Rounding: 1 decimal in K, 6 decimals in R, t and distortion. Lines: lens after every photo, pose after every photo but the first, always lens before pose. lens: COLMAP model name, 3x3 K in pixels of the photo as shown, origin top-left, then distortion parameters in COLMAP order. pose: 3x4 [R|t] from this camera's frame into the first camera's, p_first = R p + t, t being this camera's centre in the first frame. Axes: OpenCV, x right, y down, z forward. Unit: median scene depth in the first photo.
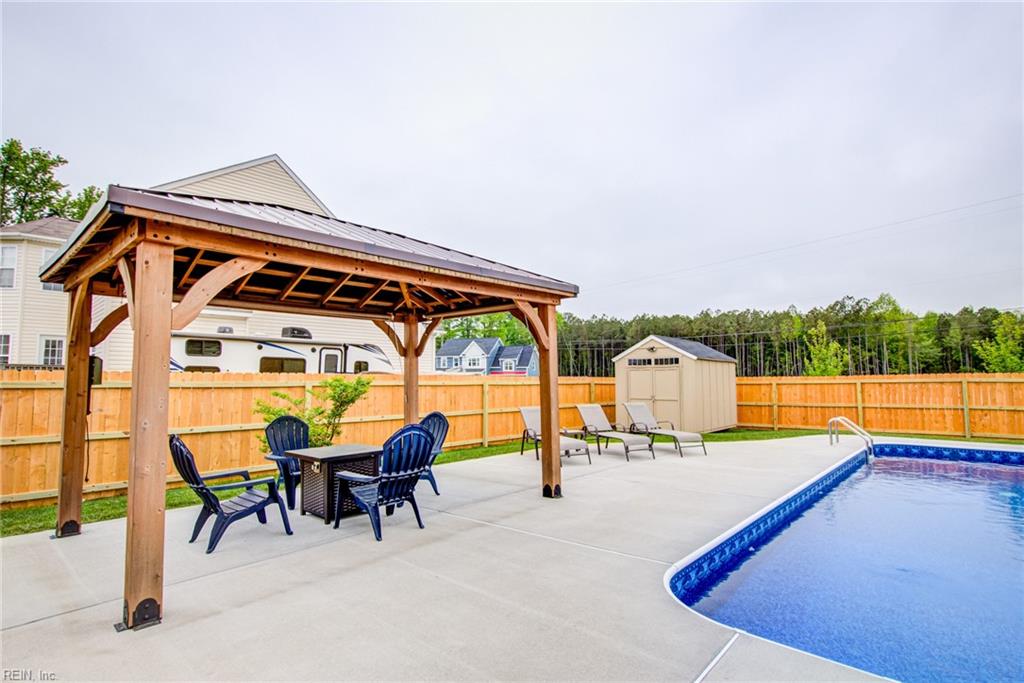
lens RADIAL K [[493.5, 0, 516.1], [0, 493.5, 344.6], [0, 0, 1]] dist [-0.001808, 0.002163]
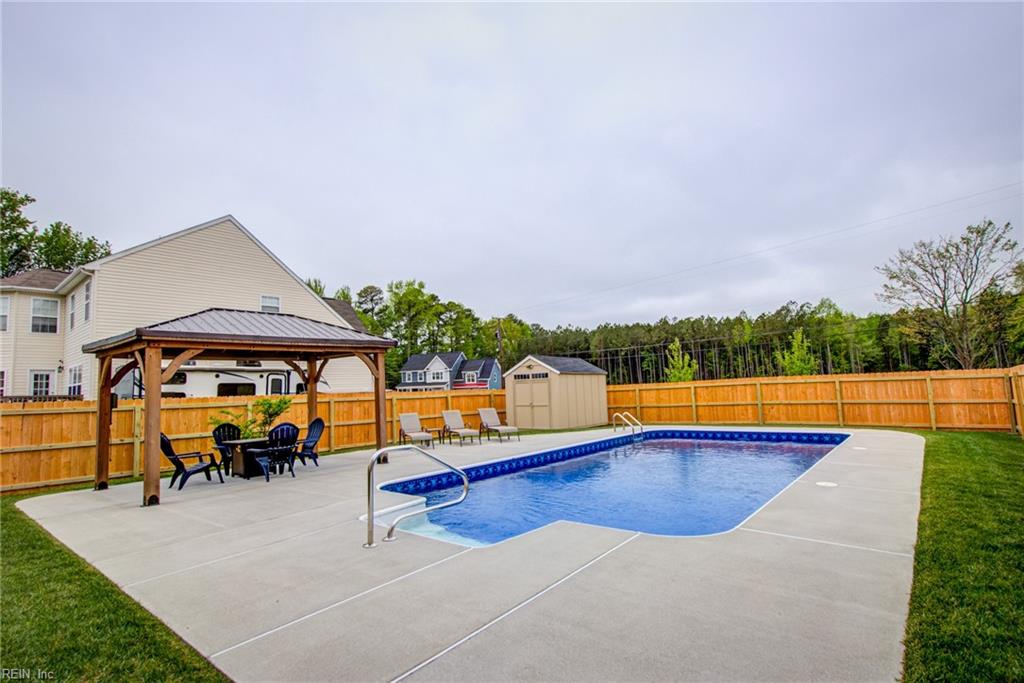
lens RADIAL K [[493.5, 0, 510.3], [0, 493.5, 344.4], [0, 0, 1]] dist [-0.001808, 0.002163]
pose [[0.998708, -0.031626, 0.039779, 0.154526], [0.032510, 0.999234, -0.021783, -0.019130], [-0.039060, 0.023048, 0.998971, -0.250256]]
